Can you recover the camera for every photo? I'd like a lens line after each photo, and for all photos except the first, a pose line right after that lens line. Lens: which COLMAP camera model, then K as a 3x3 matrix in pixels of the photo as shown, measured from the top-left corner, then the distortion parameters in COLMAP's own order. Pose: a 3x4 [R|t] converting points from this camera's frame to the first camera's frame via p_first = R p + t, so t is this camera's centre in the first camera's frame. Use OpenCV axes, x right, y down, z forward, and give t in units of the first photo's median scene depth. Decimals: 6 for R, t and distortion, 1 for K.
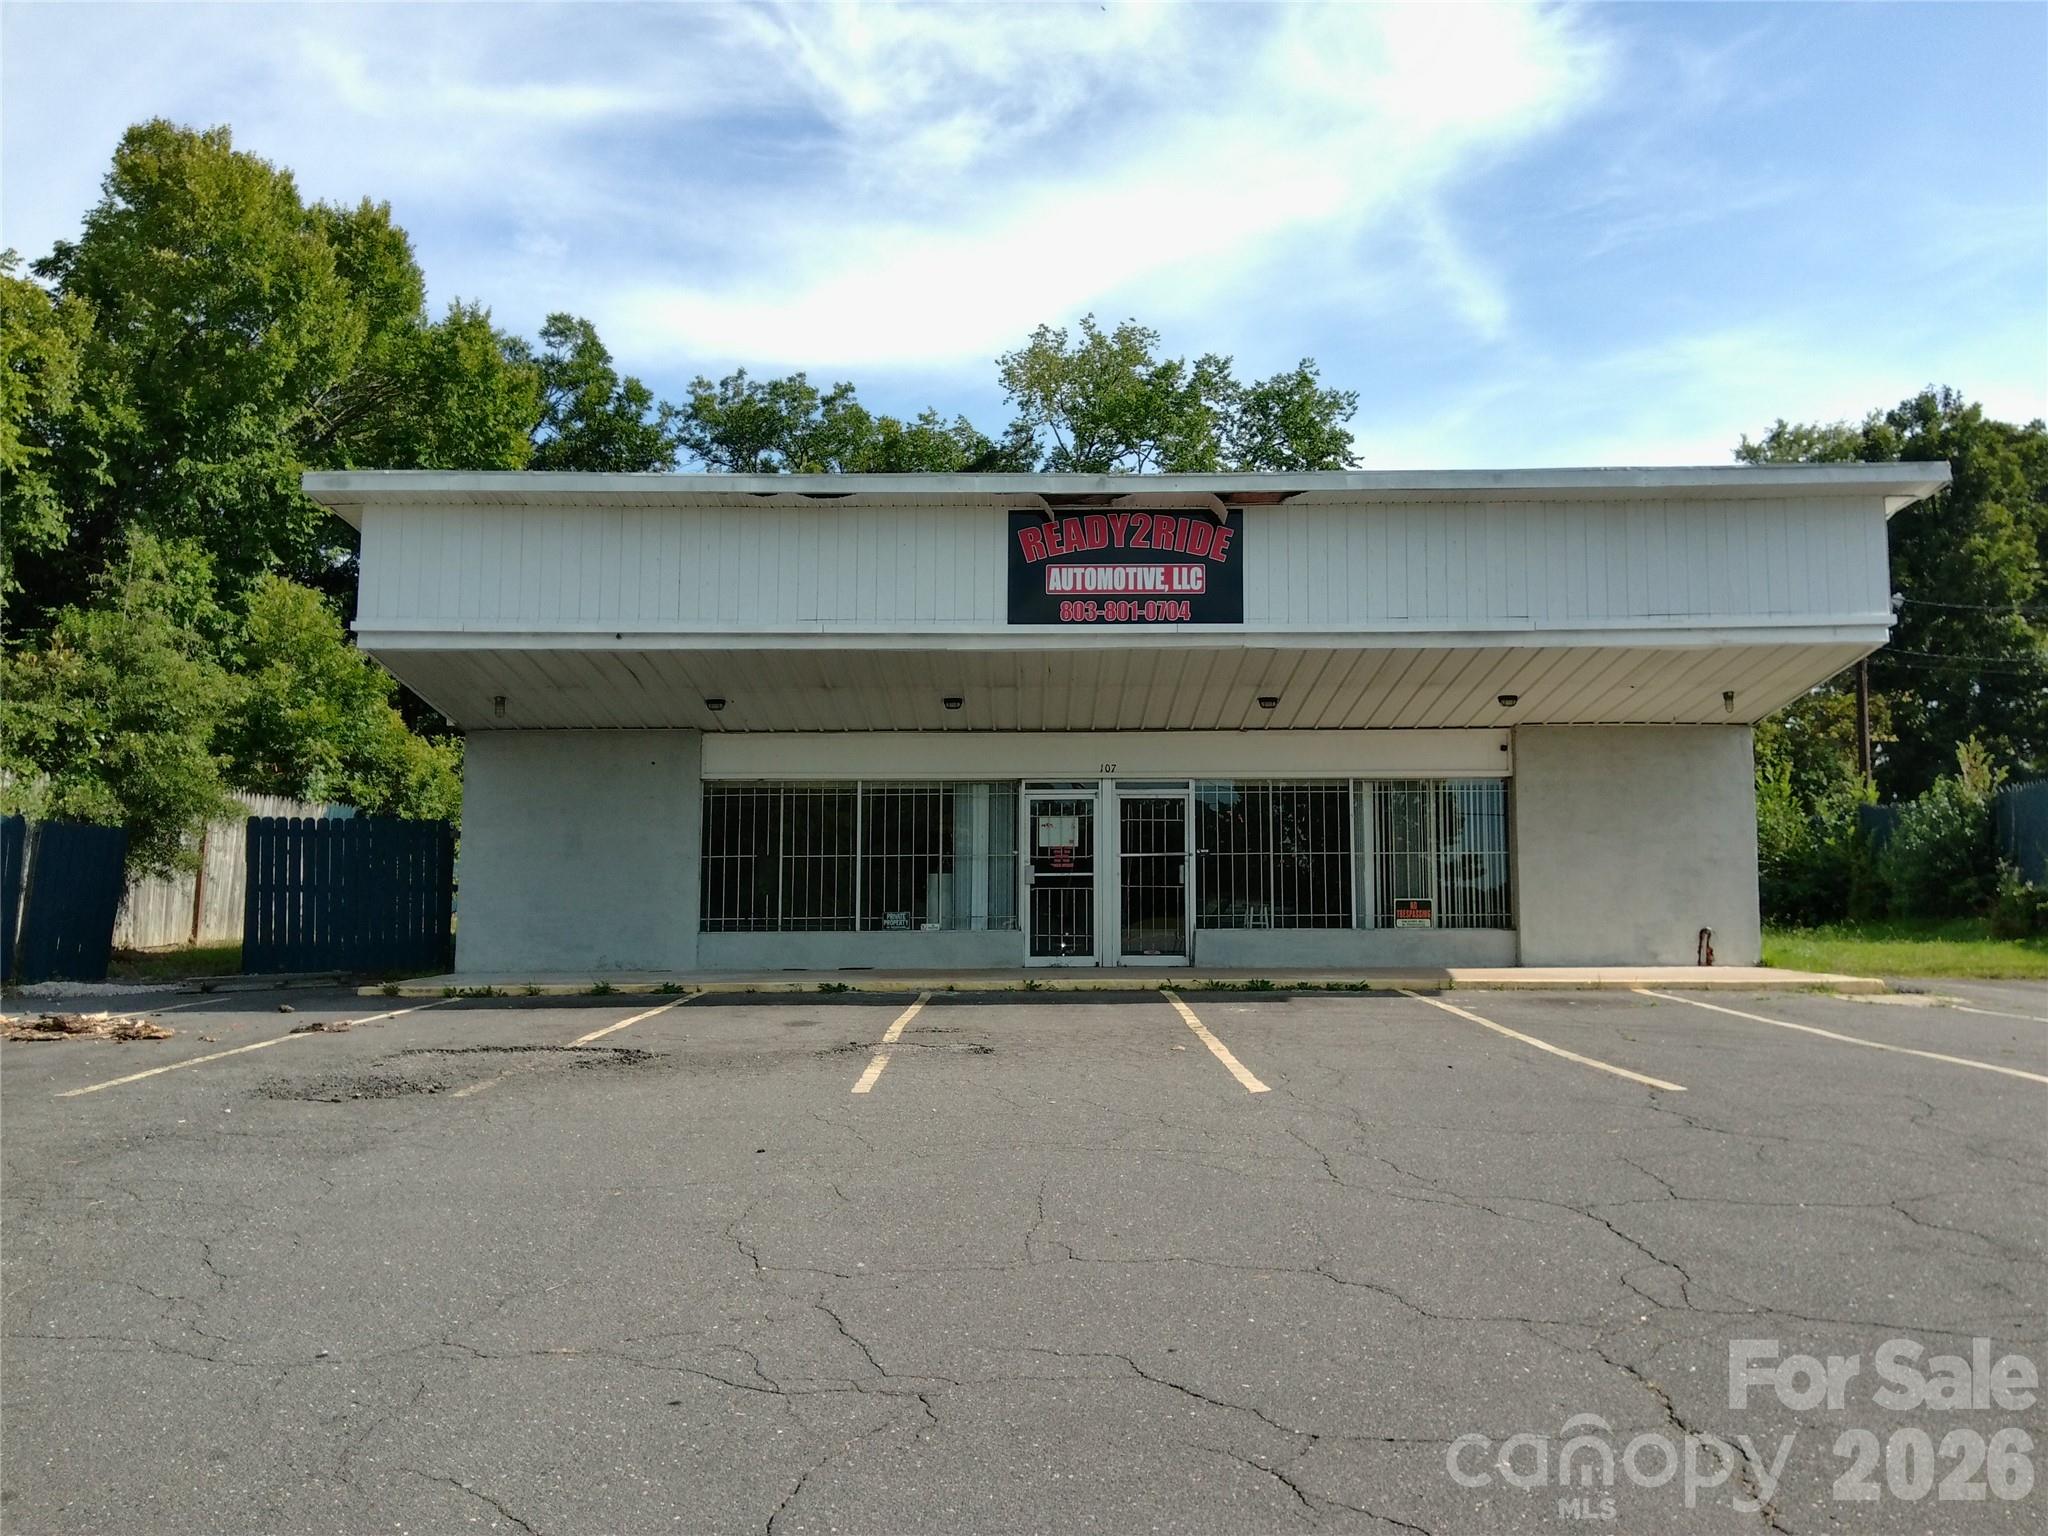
lens RADIAL K [[1564.4, 0, 1128.4], [0, 1564.4, 805.6], [0, 0, 1]] dist [0.024838, -0.006207]
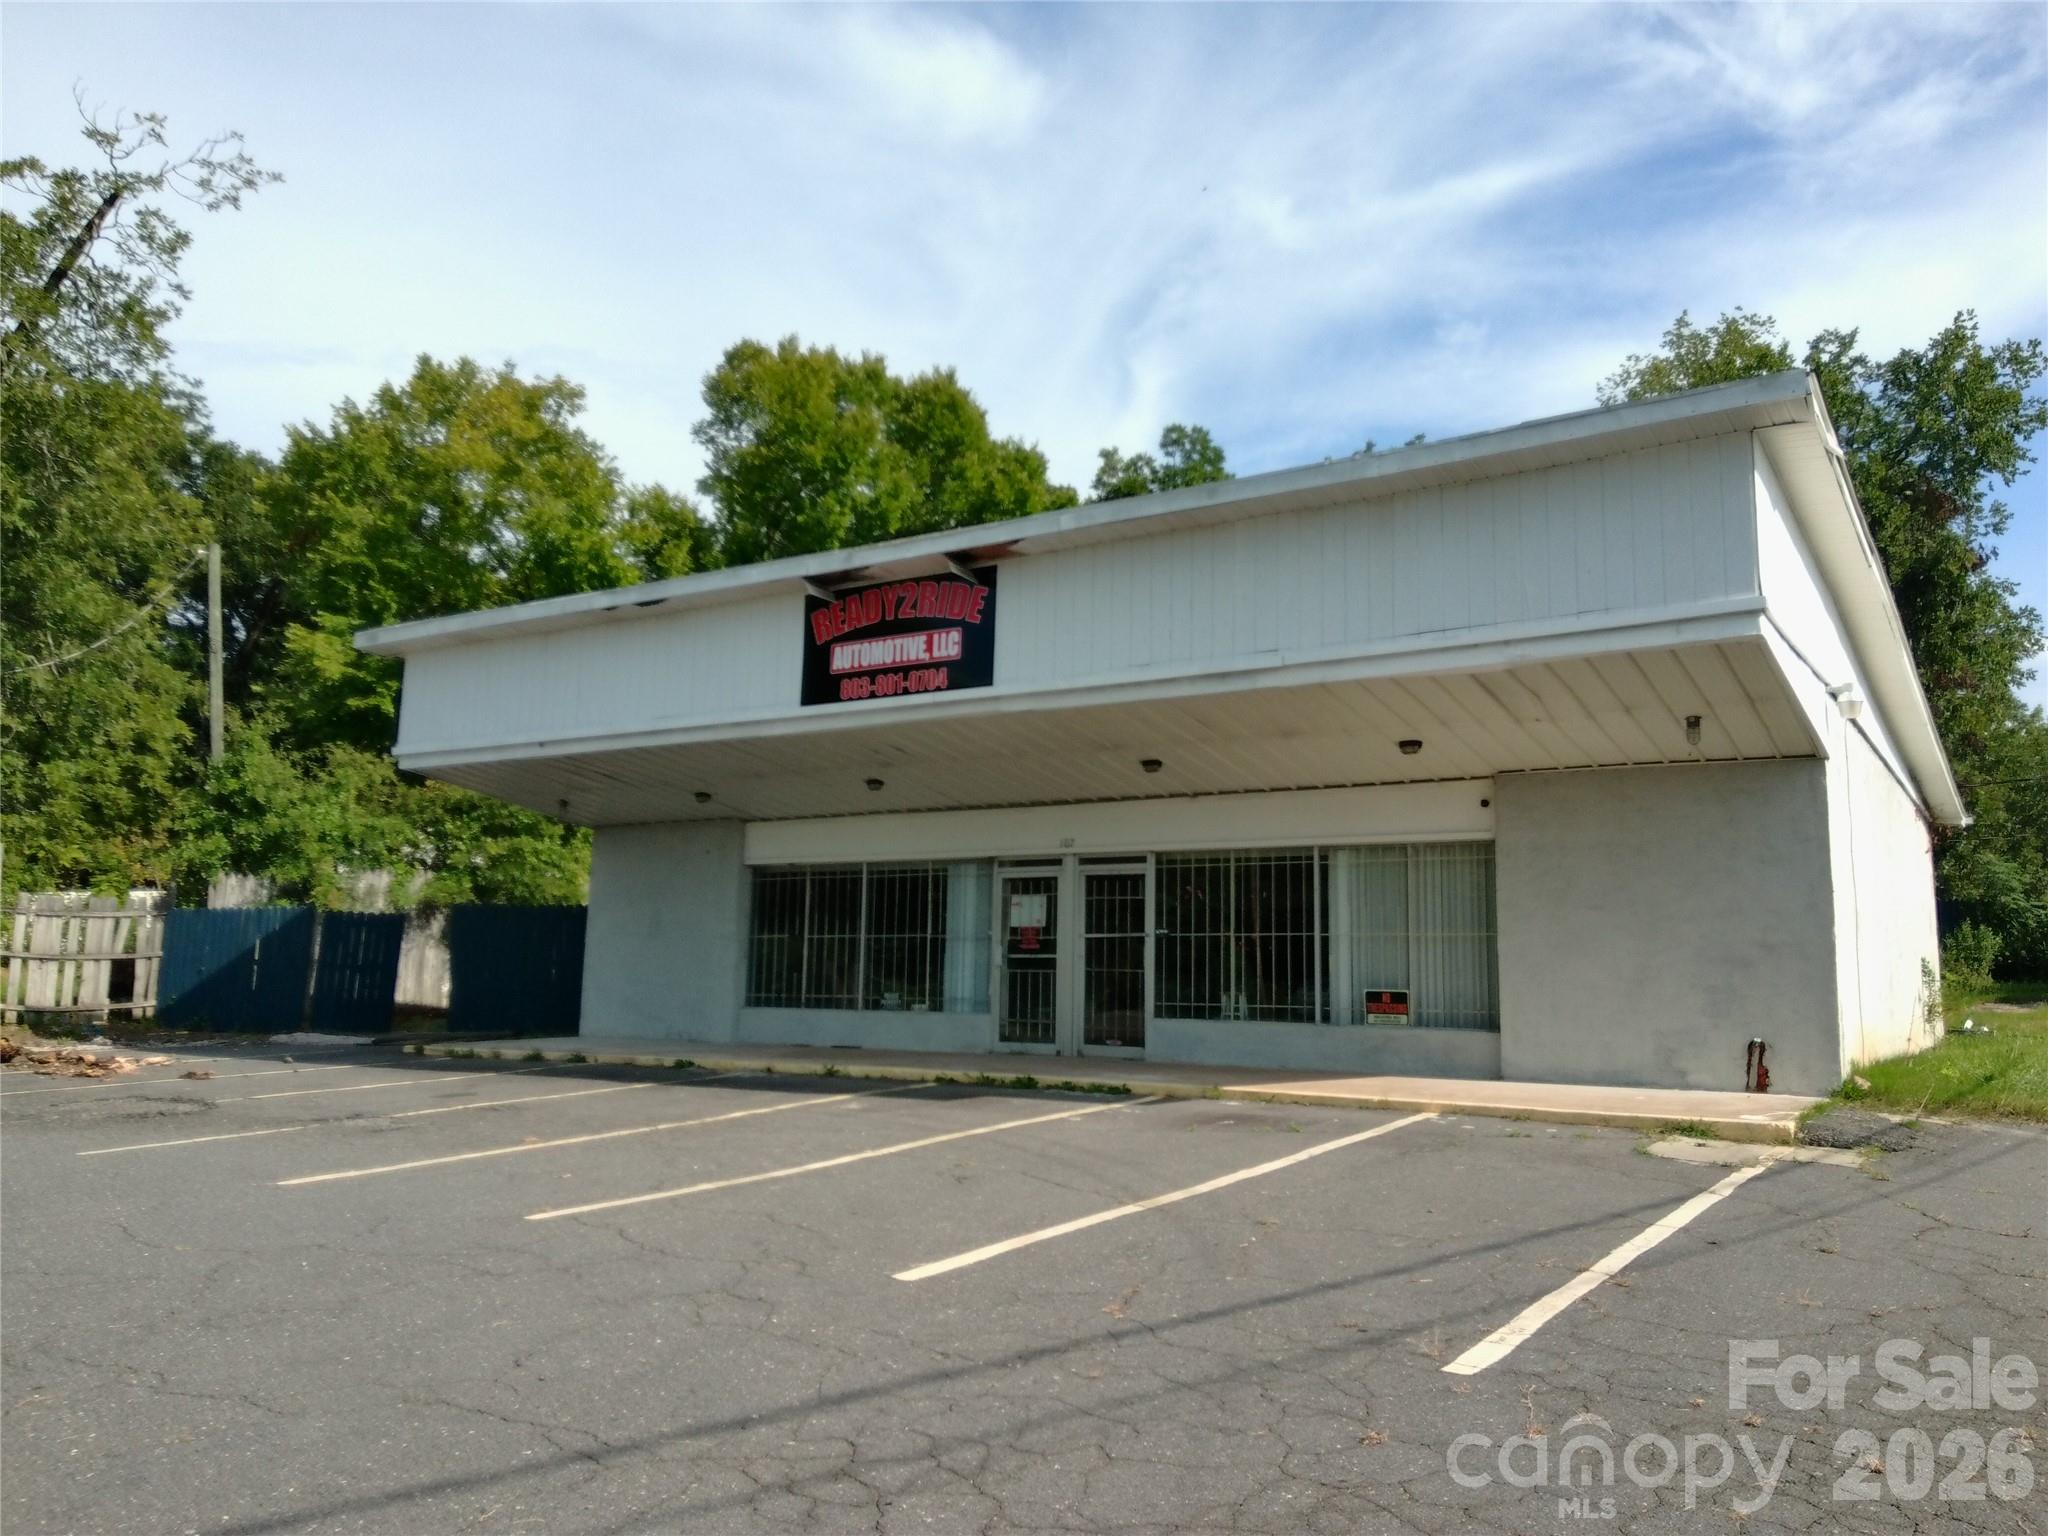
lens RADIAL K [[1575.2, 0, 1064.1], [0, 1575.2, 763.6], [0, 0, 1]] dist [0.056737, -0.077172]
pose [[0.828264, -0.058699, -0.557254, 0.518063], [0.018435, 0.996814, -0.077601, 0.001958], [0.560034, 0.054001, 0.826708, 0.212090]]
